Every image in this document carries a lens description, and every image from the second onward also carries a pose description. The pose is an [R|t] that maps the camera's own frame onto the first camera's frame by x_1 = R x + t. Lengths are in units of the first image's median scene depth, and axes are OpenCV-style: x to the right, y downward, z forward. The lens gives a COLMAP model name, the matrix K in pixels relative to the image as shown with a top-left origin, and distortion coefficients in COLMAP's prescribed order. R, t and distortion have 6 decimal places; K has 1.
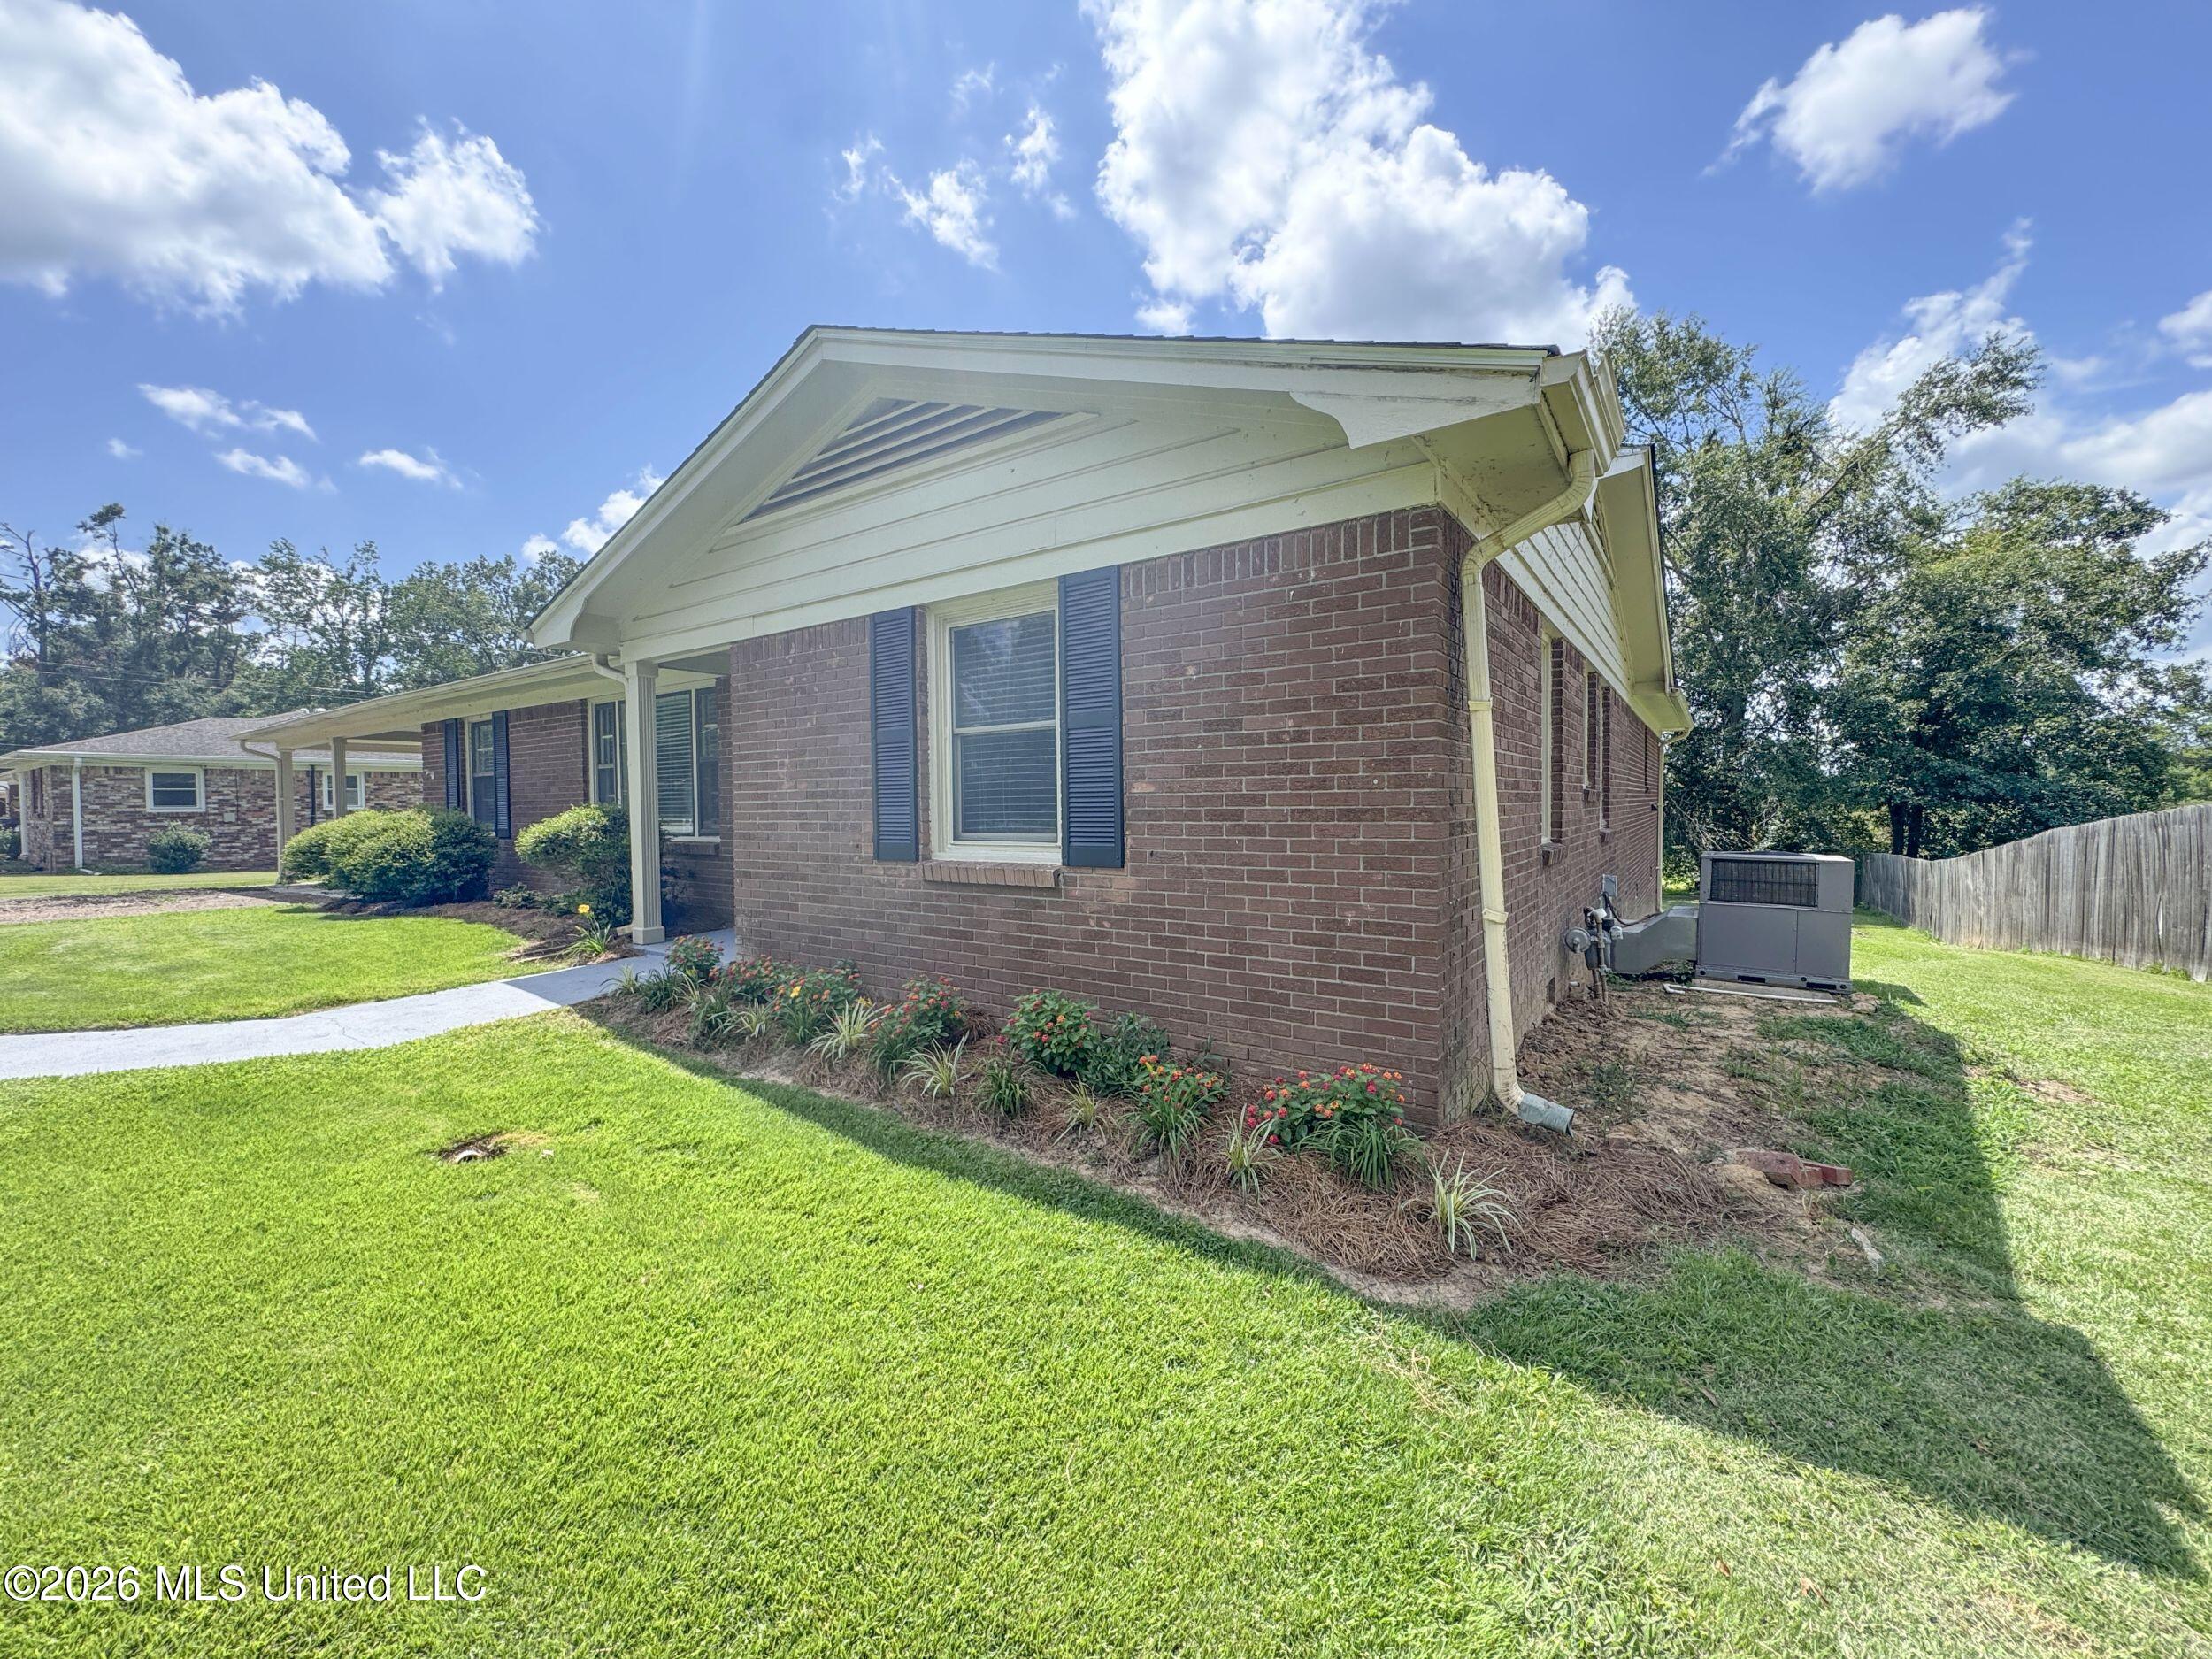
lens RADIAL K [[882.3, 0, 1108.0], [0, 882.3, 824.3], [0, 0, 1]] dist [-0.005925, 0.000755]
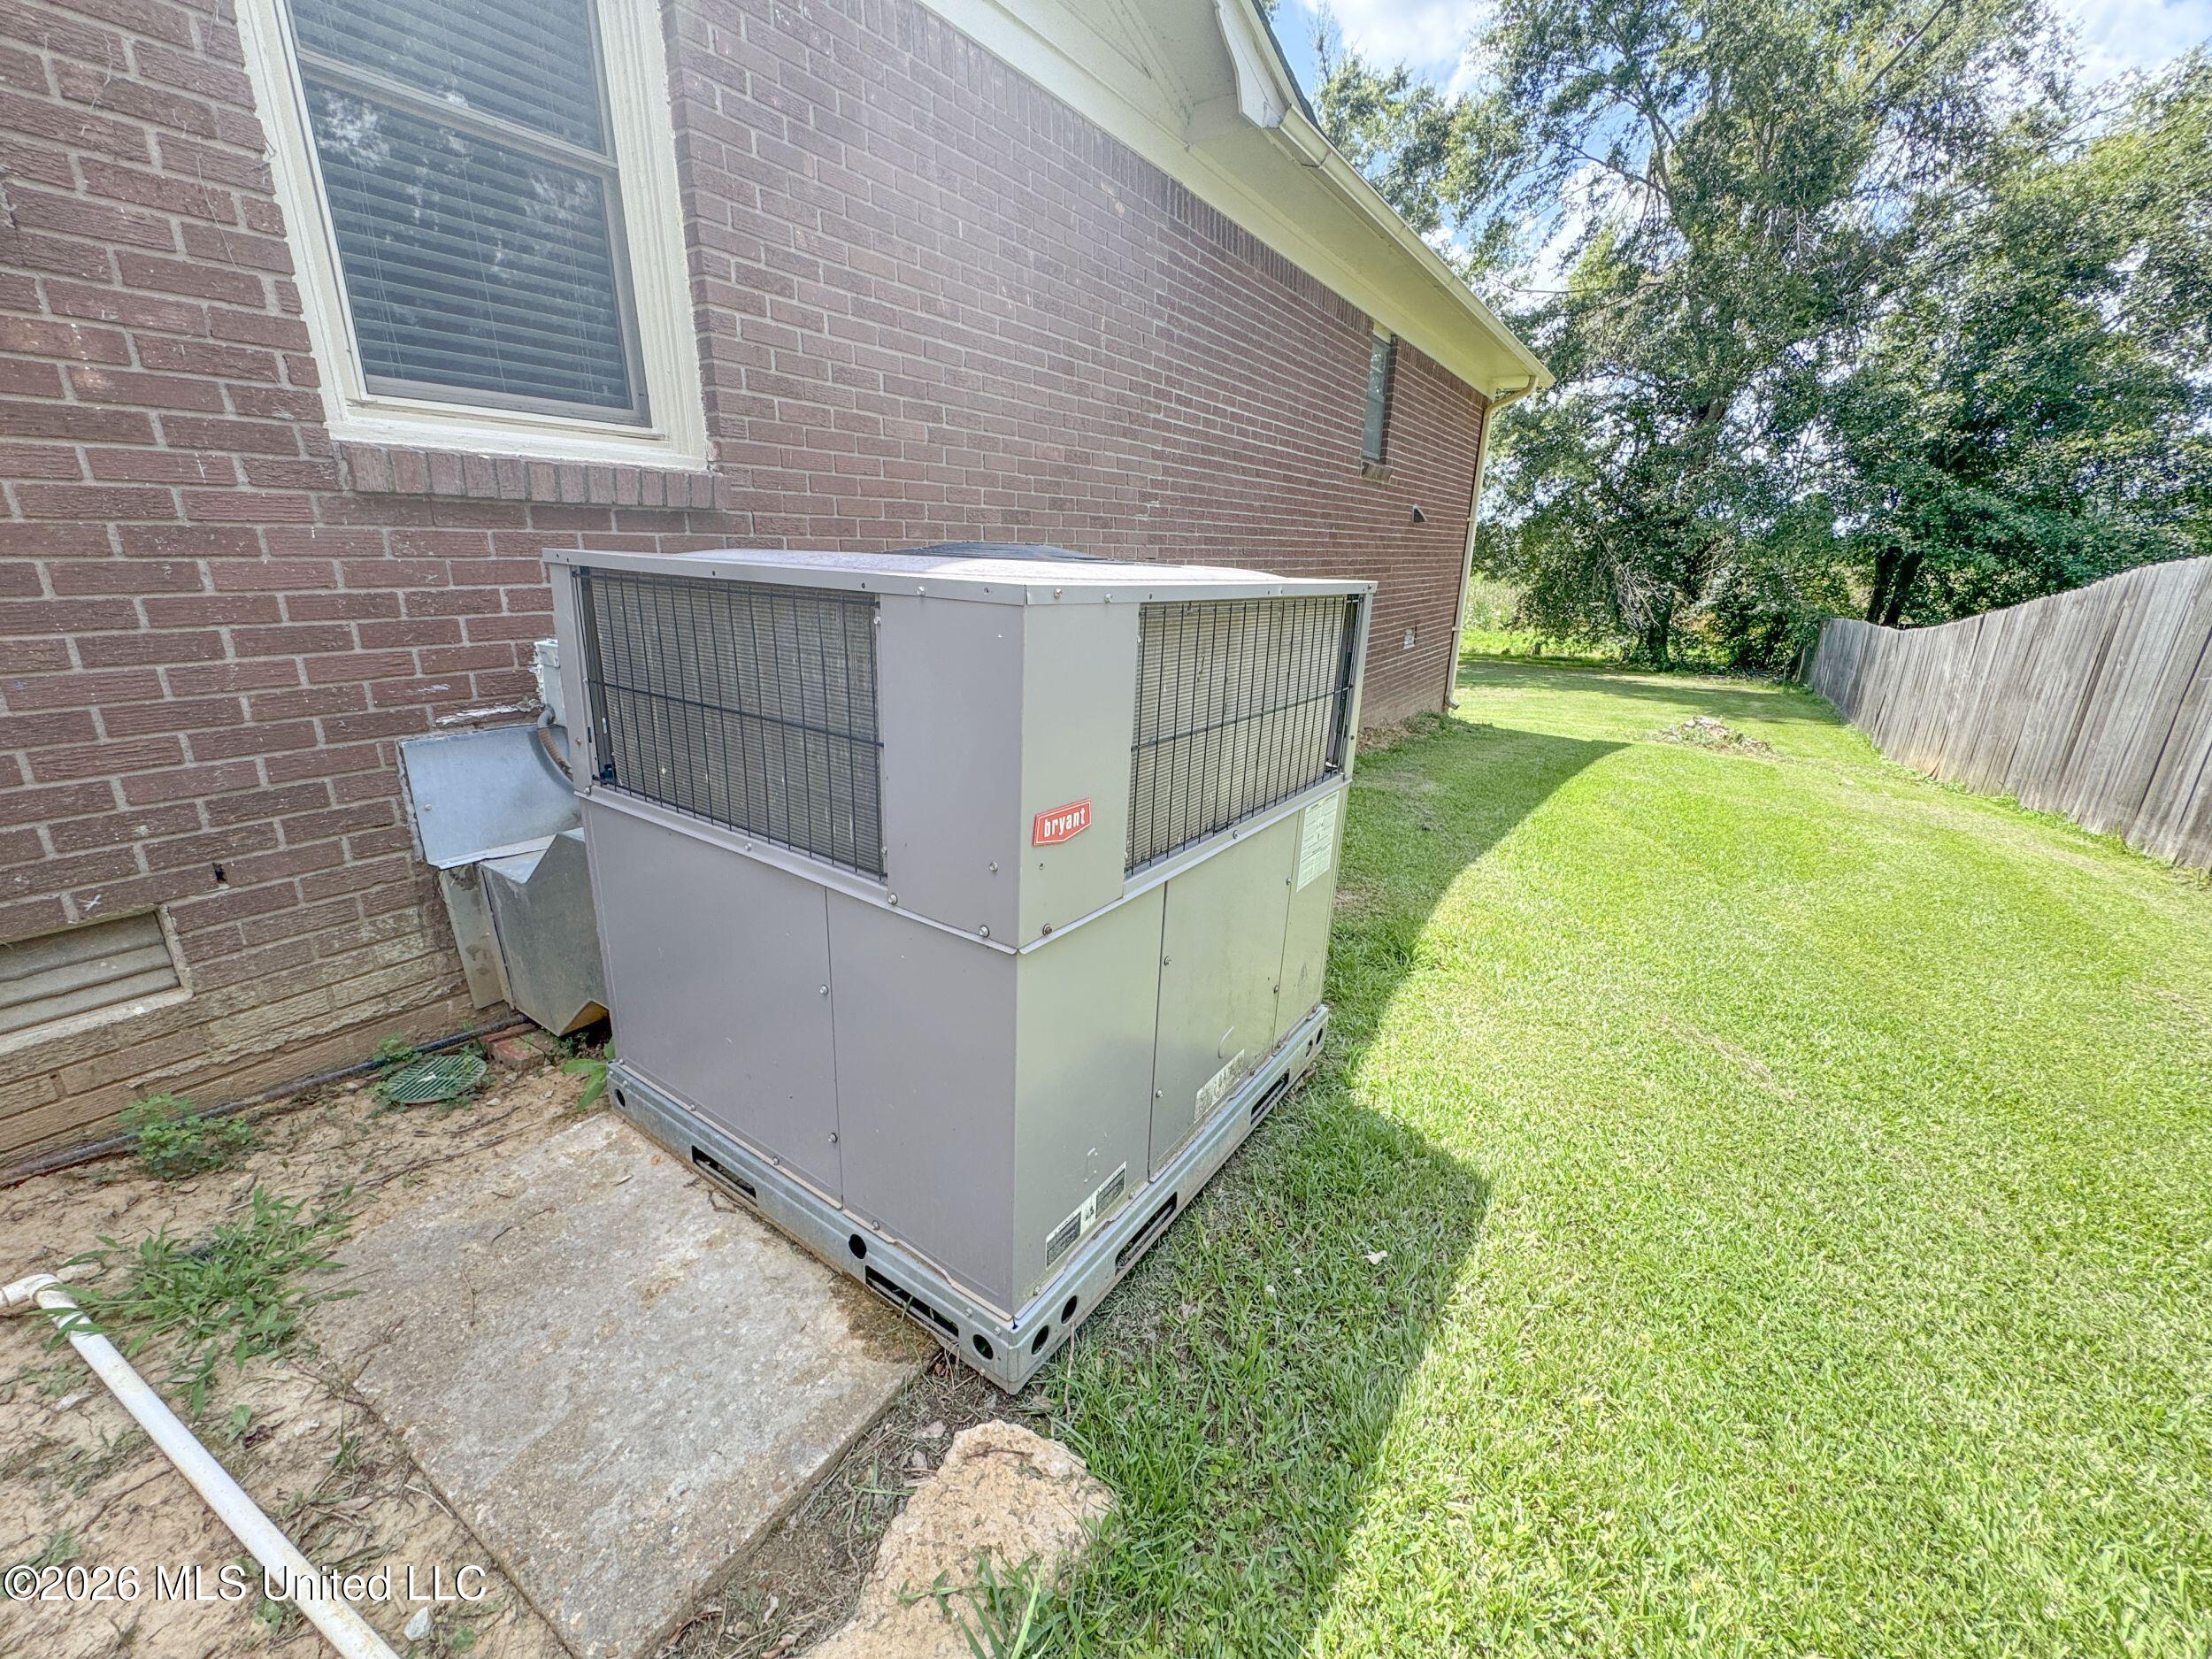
lens RADIAL K [[882.3, 0, 1106.1], [0, 882.3, 825.0], [0, 0, 1]] dist [-0.005925, 0.000755]
pose [[0.999579, 0.021022, 0.019989, 0.237770], [-0.025731, 0.960718, 0.276332, 0.011298], [-0.013395, -0.276730, 0.960854, 0.240101]]
